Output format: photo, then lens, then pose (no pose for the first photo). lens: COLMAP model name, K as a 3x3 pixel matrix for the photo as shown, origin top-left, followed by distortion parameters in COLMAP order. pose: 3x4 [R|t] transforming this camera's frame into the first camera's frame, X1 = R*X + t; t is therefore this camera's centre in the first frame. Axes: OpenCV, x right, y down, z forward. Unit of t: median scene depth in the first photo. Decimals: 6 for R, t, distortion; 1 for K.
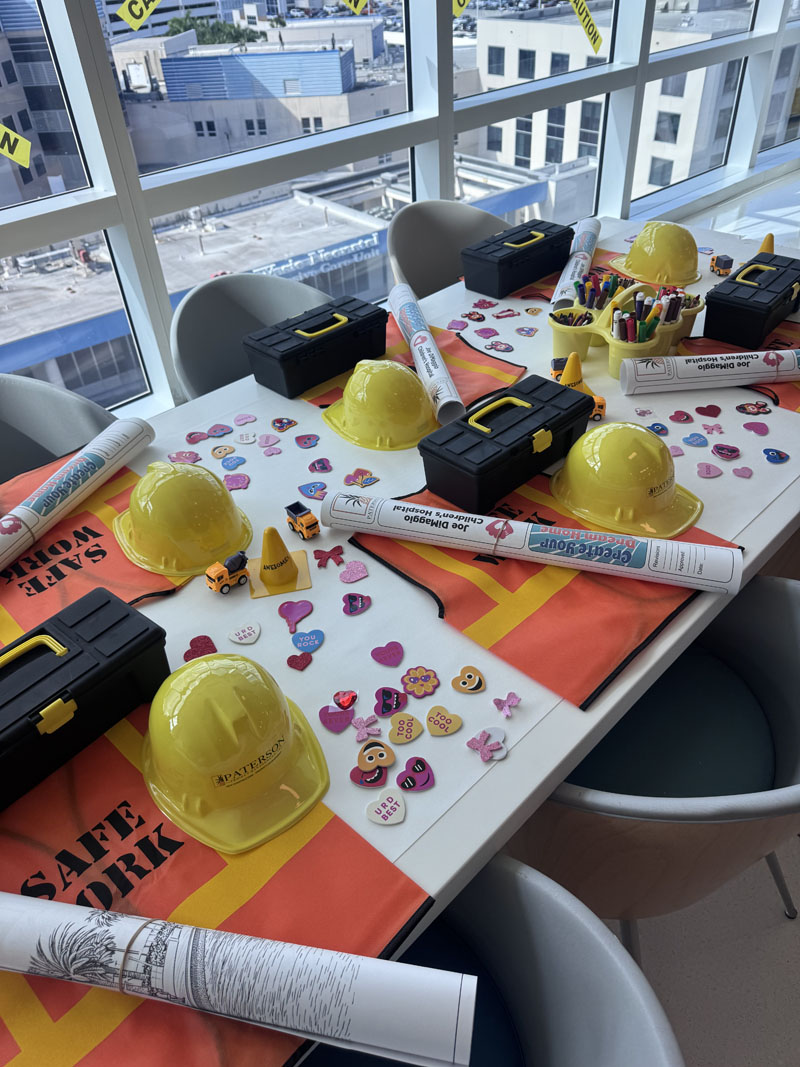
lens RADIAL K [[746.5, 0, 402.6], [0, 746.5, 530.1], [0, 0, 1]] dist [0.034228, -0.028919]
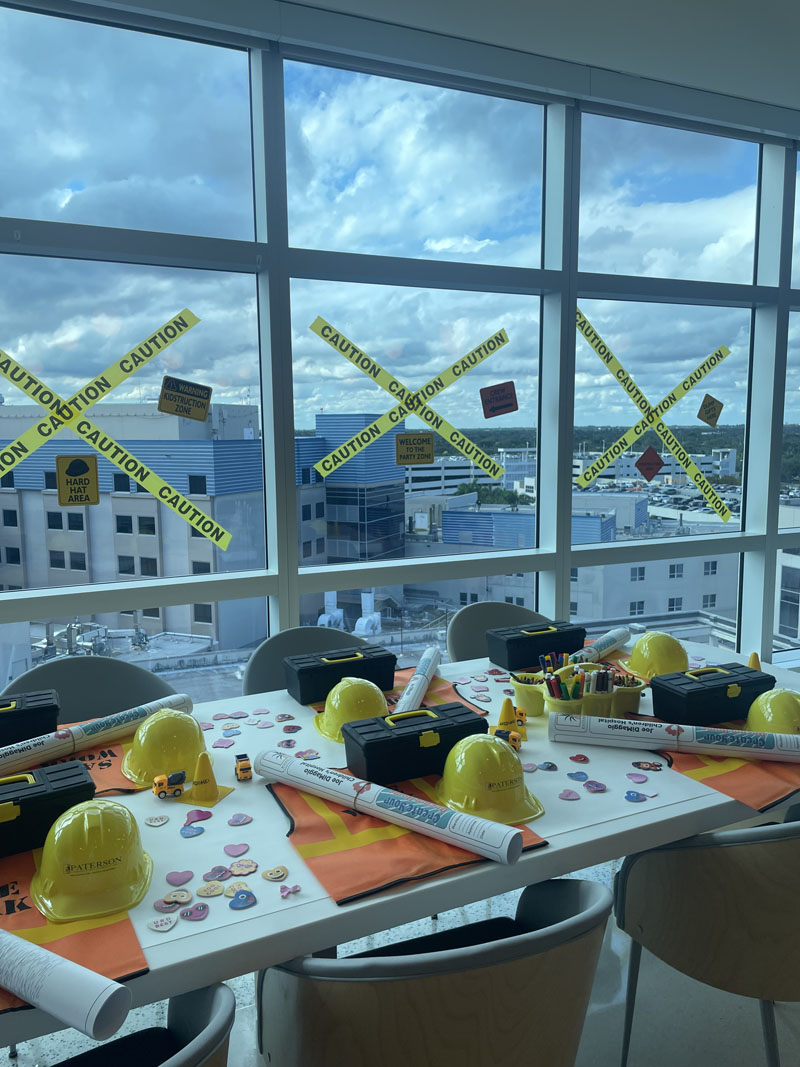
lens RADIAL K [[803.0, 0, 406.8], [0, 803.0, 527.0], [0, 0, 1]] dist [0.074595, -0.080375]
pose [[0.947785, 0.084775, -0.307435, 0.398555], [-0.232571, 0.843346, -0.484436, 0.187319], [0.218206, 0.530642, 0.819027, -0.256891]]
